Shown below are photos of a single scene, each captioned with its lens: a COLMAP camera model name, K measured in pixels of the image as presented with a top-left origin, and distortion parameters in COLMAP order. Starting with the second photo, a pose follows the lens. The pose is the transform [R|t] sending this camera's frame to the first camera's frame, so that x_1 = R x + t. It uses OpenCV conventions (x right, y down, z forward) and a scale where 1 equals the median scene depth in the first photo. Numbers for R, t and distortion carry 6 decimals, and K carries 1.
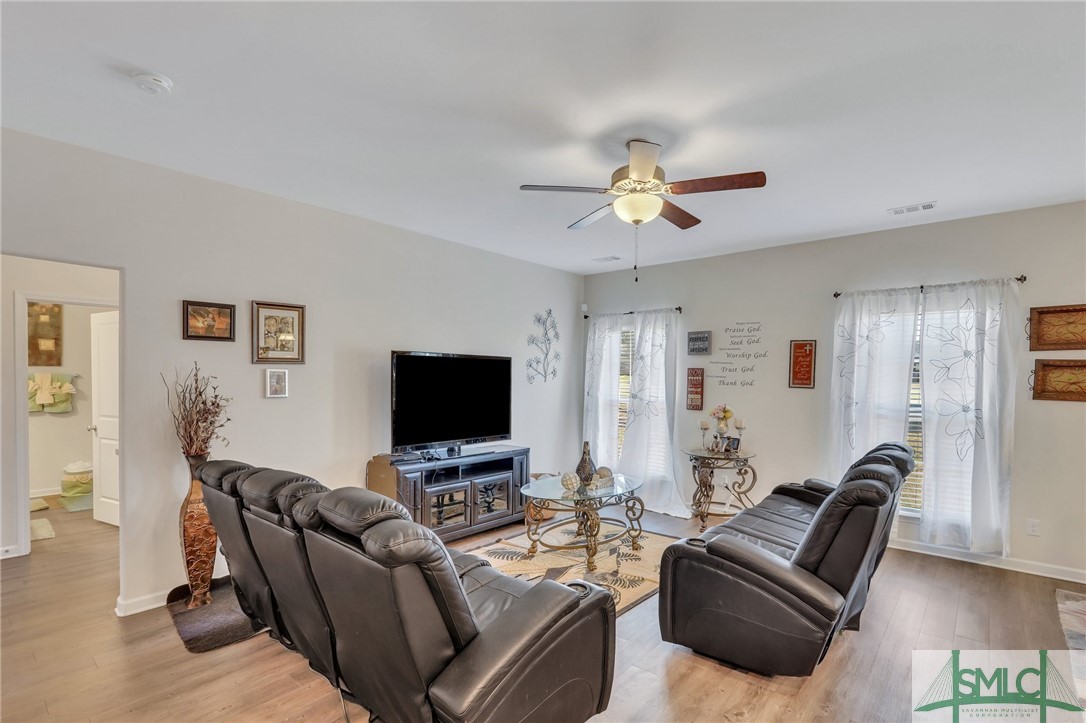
lens RADIAL K [[514.7, 0, 542.0], [0, 514.7, 385.4], [0, 0, 1]] dist [-0.006478, 0.000839]
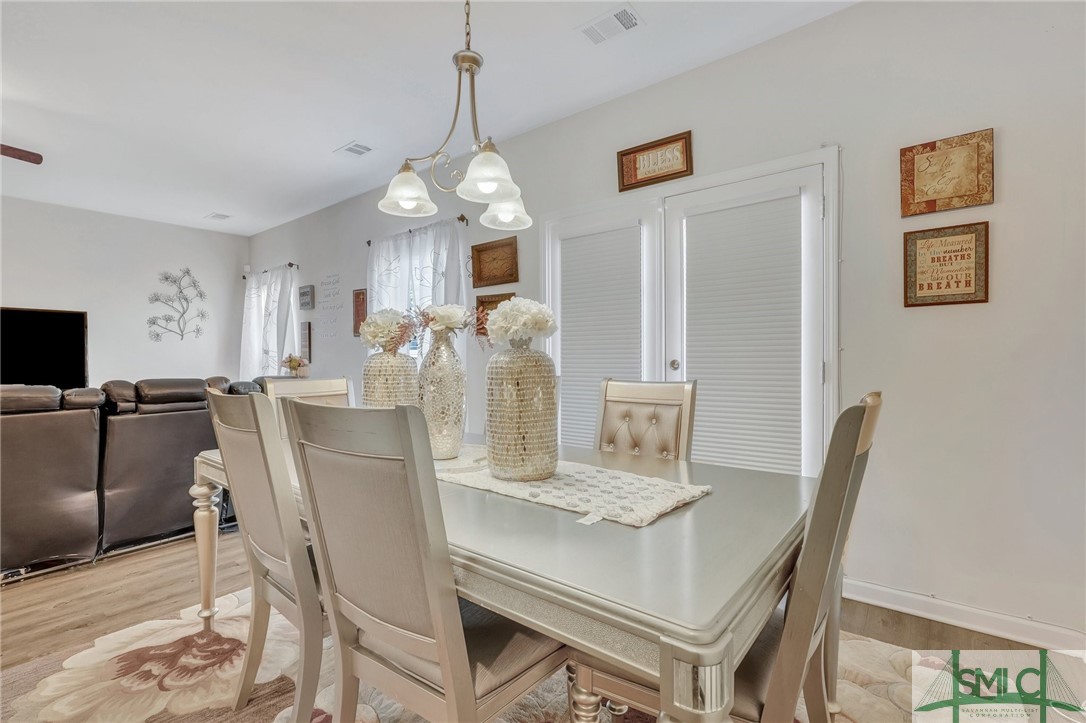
lens RADIAL K [[487.0, 0, 544.4], [0, 487.0, 370.3], [0, 0, 1]] dist [-0.012199, 0.000125]
pose [[0.999102, -0.017166, 0.038727, 1.013091], [0.016922, 0.999835, 0.006600, 0.088282], [-0.038834, -0.005938, 0.999228, 0.020979]]
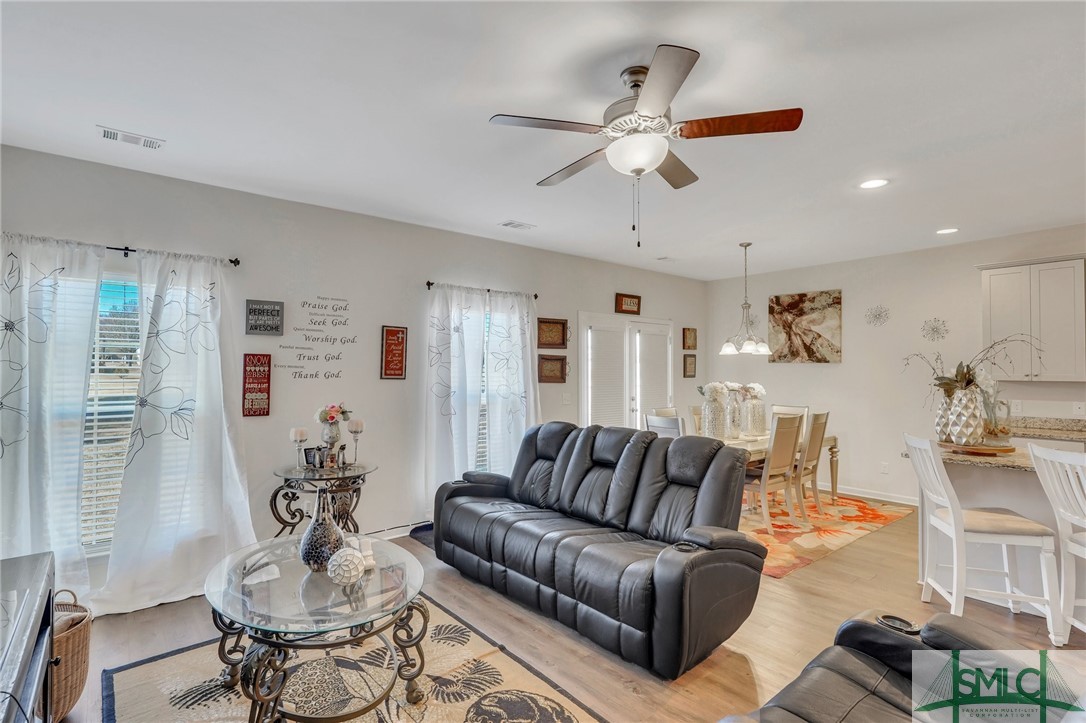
lens RADIAL K [[514.7, 0, 546.0], [0, 514.7, 365.5], [0, 0, 1]] dist [-0.006478, 0.000839]
pose [[0.173410, -0.001999, 0.984848, -0.417833], [0.012251, 0.999925, -0.000128, -0.018889], [-0.984774, 0.012087, 0.173421, 0.701395]]
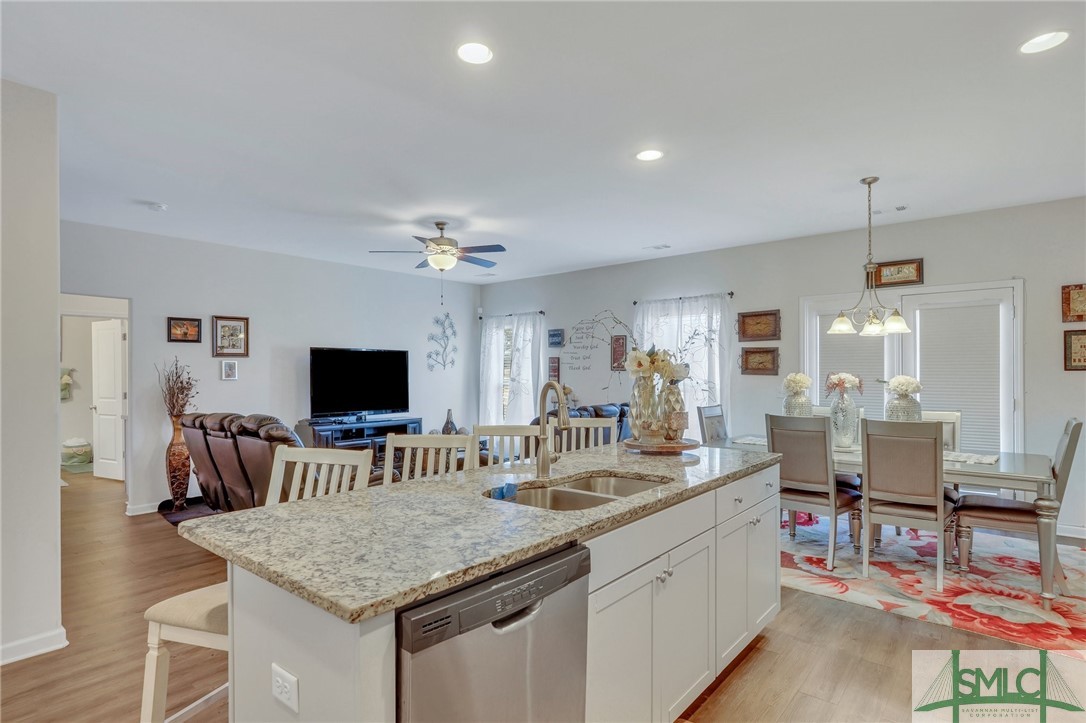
lens RADIAL K [[566.2, 0, 543.5], [0, 566.2, 372.1], [0, 0, 1]] dist [0.001635, -0.000196]
pose [[0.999896, -0.012597, 0.007047, 0.359850], [0.012702, 0.999806, -0.015077, 0.035640], [-0.006856, 0.015165, 0.999861, -0.610788]]
